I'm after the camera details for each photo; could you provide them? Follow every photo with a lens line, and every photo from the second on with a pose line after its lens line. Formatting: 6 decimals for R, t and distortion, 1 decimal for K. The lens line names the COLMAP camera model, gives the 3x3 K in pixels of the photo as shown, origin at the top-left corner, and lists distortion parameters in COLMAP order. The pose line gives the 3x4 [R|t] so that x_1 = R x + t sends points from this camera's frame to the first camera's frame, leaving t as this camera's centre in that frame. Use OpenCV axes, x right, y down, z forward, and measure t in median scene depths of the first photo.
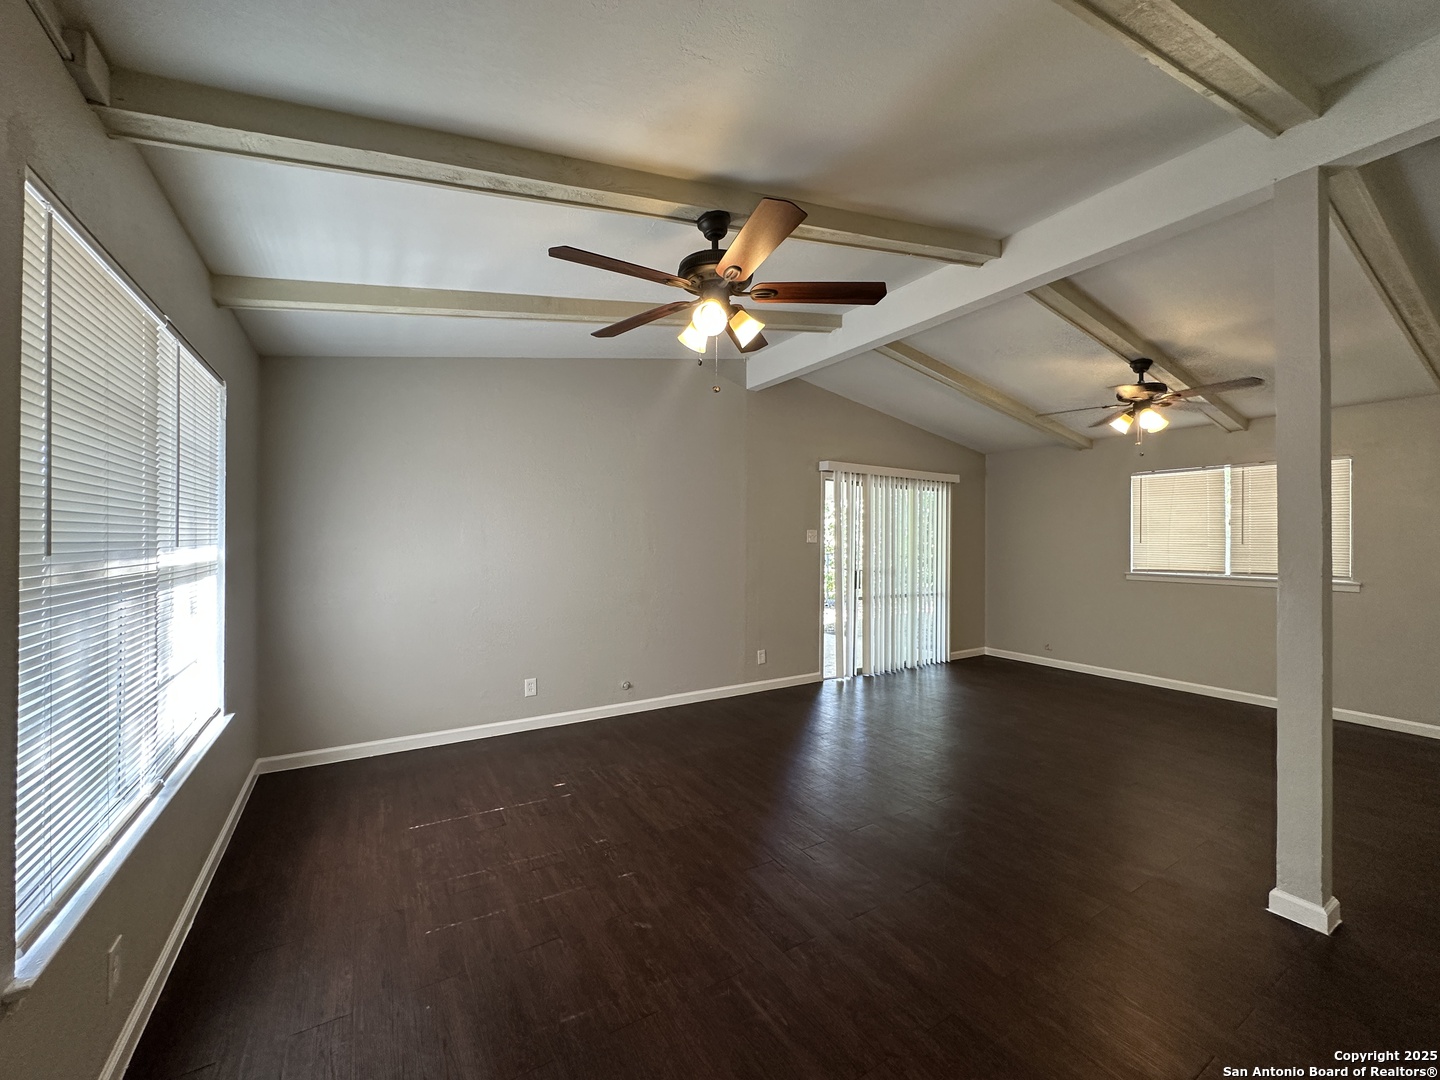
lens RADIAL K [[570.6, 0, 719.1], [0, 570.6, 541.5], [0, 0, 1]] dist [0.000827, 0.000359]
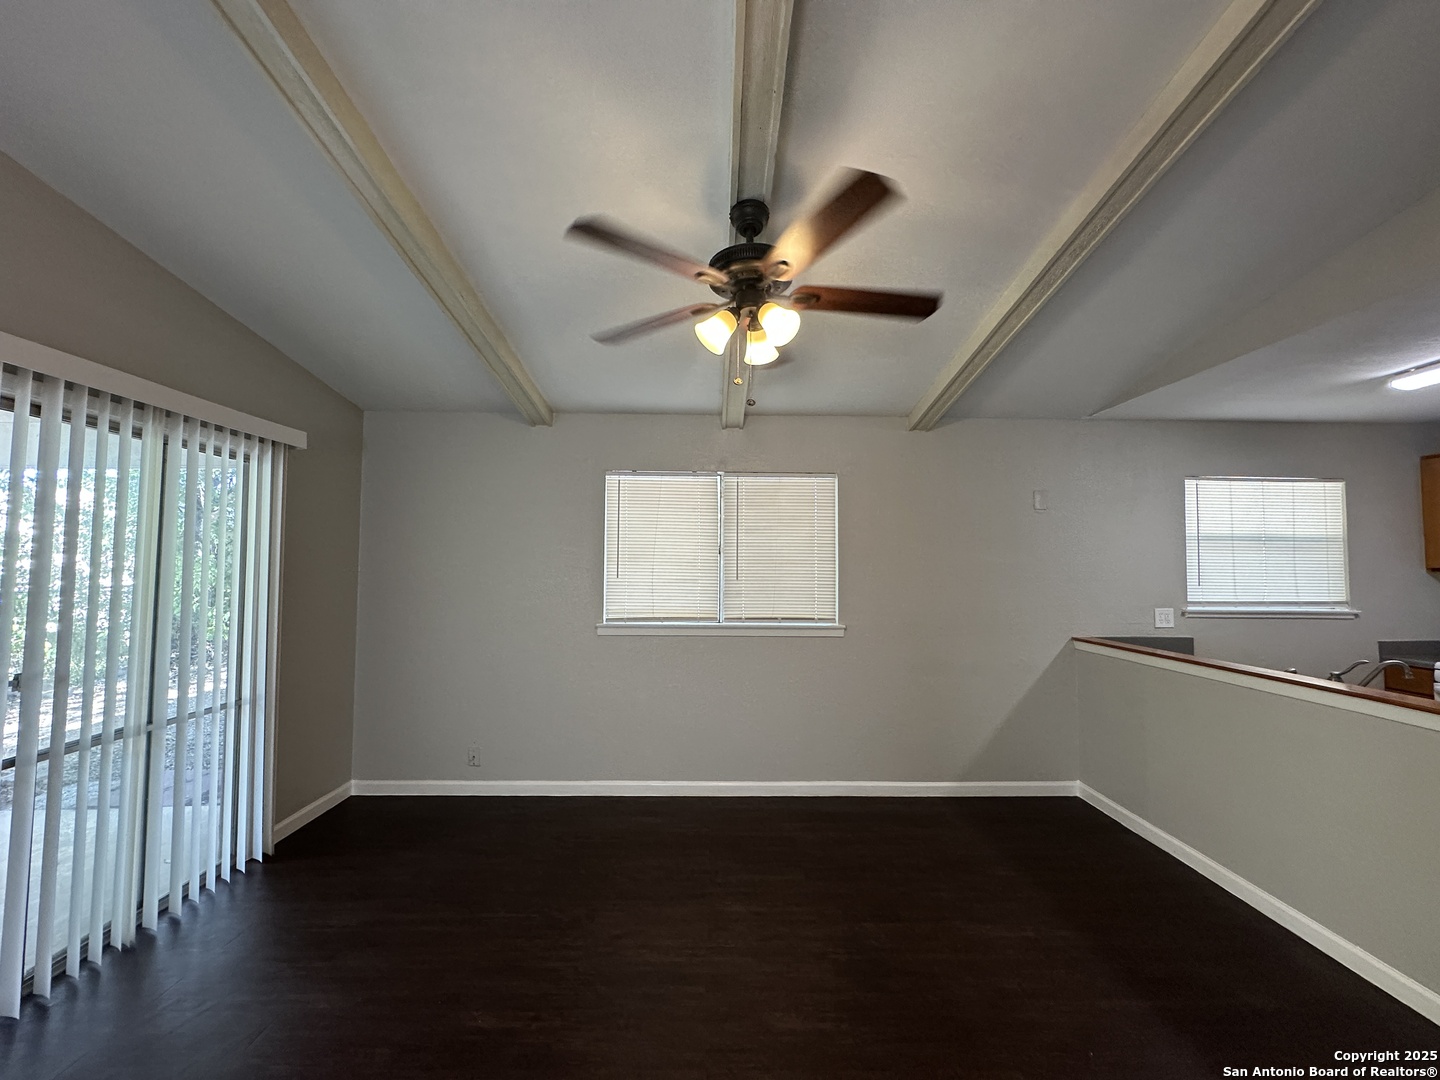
lens RADIAL K [[570.6, 0, 719.1], [0, 570.6, 541.5], [0, 0, 1]] dist [0.000827, 0.000359]
pose [[0.514176, 0.032783, 0.857058, 0.211571], [-0.001425, 0.999301, -0.037368, -0.013735], [-0.857683, 0.017993, 0.513863, 0.506101]]
